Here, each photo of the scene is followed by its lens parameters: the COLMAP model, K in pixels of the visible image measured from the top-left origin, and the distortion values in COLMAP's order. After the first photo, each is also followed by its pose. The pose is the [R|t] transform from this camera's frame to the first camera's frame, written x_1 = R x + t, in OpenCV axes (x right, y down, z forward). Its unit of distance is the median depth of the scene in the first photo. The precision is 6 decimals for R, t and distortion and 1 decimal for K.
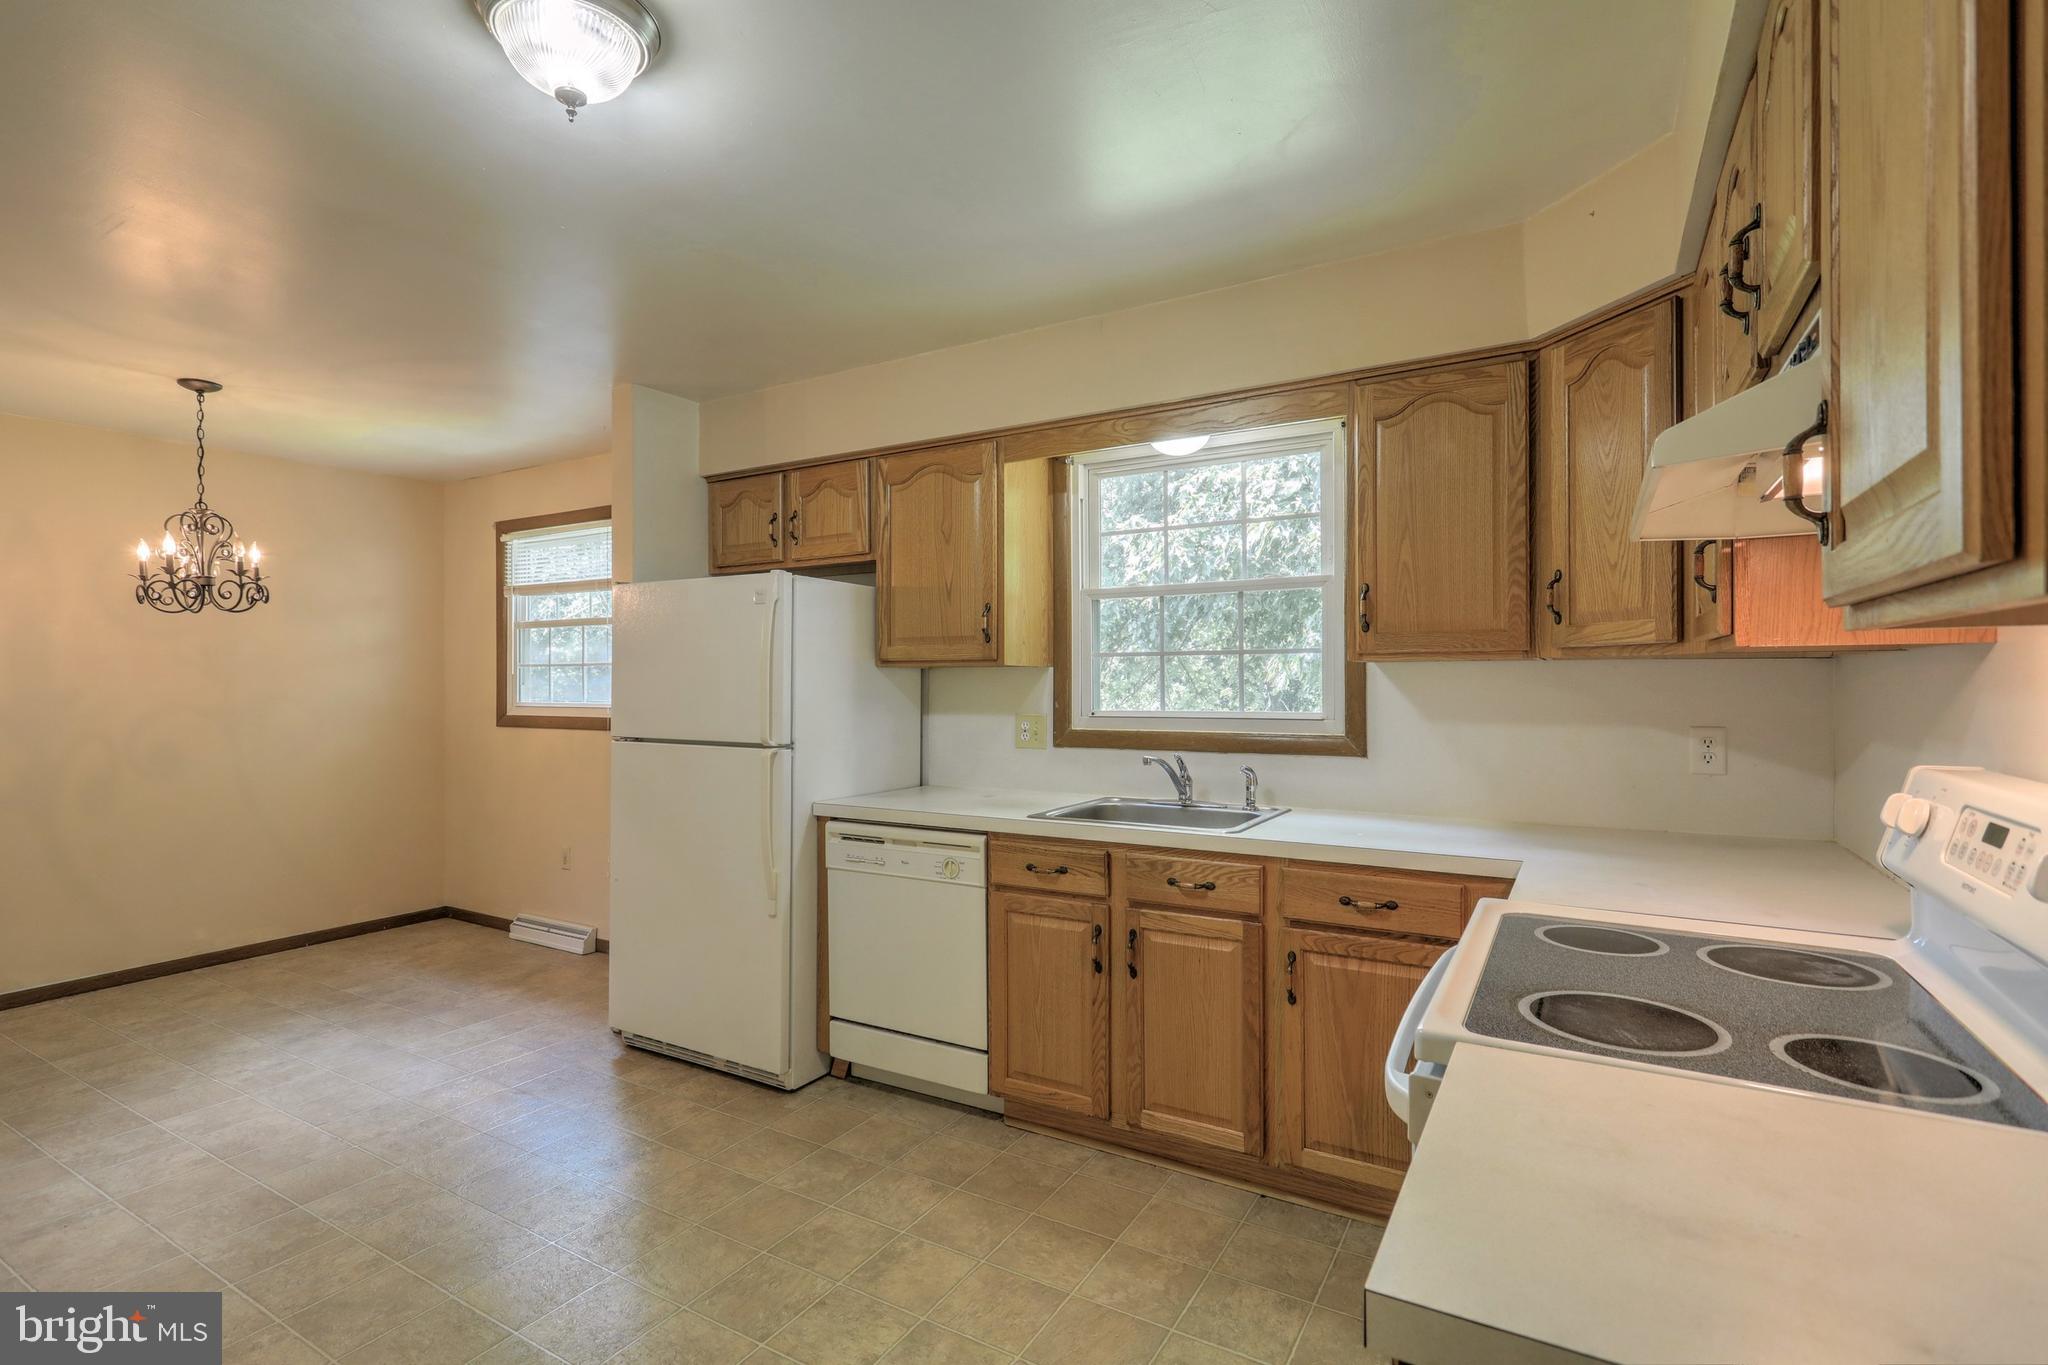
lens RADIAL K [[967.4, 0, 1015.9], [0, 967.4, 686.7], [0, 0, 1]] dist [-0.004309, 0.002718]
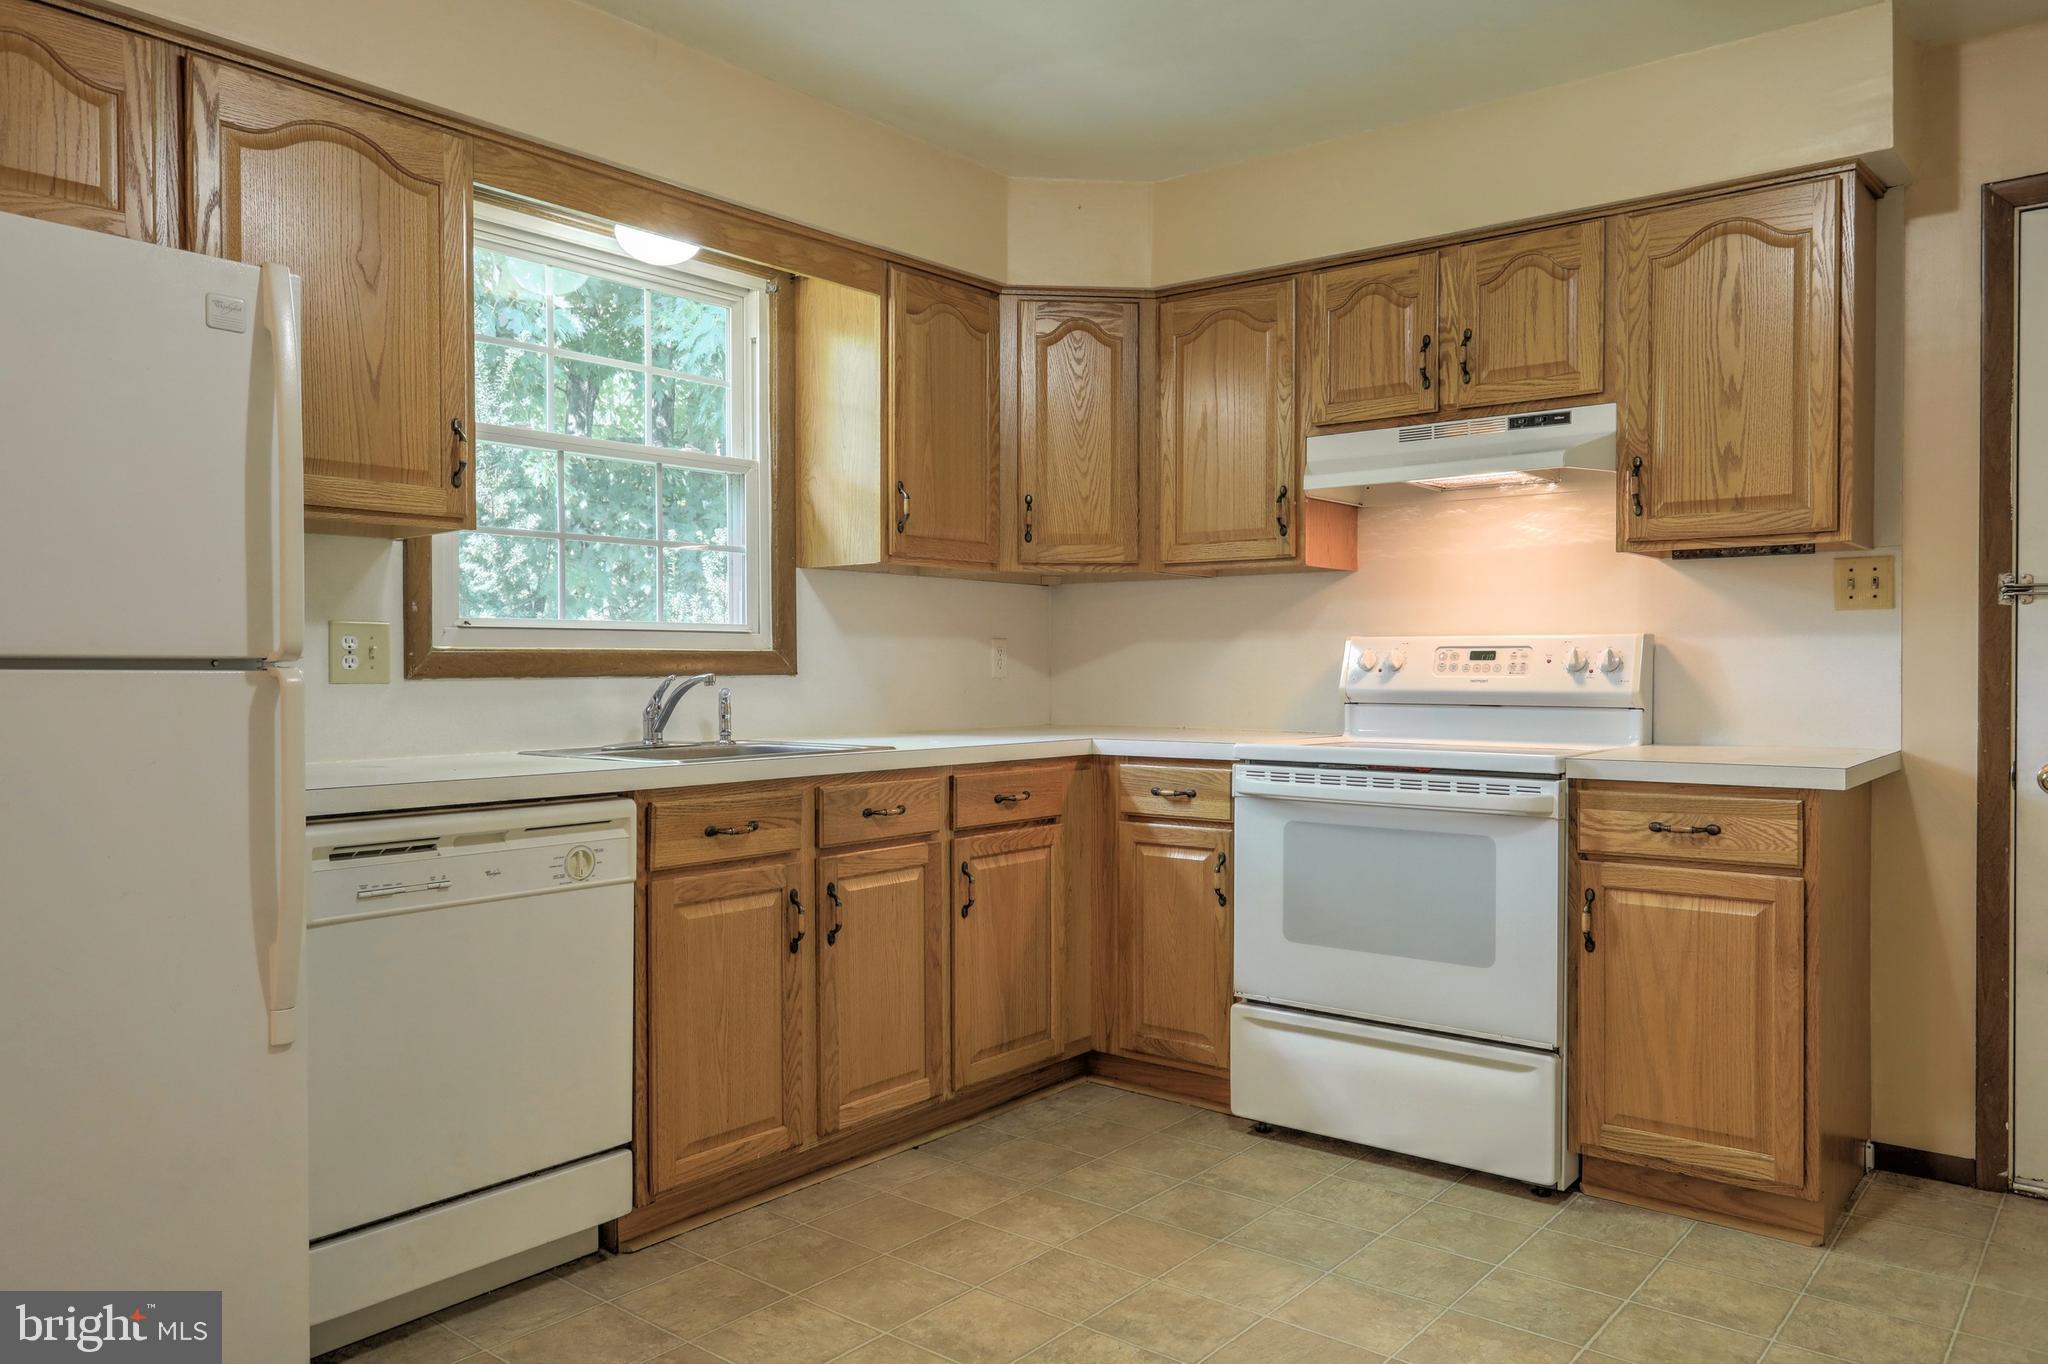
lens RADIAL K [[1444.5, 0, 1016.7], [0, 1444.5, 683.3], [0, 0, 1]] dist [0.003690, -0.003893]
pose [[0.146818, -0.007458, 0.989135, -0.884196], [0.006110, 0.999959, 0.006633, 0.071025], [-0.989145, 0.005070, 0.146858, 0.588973]]
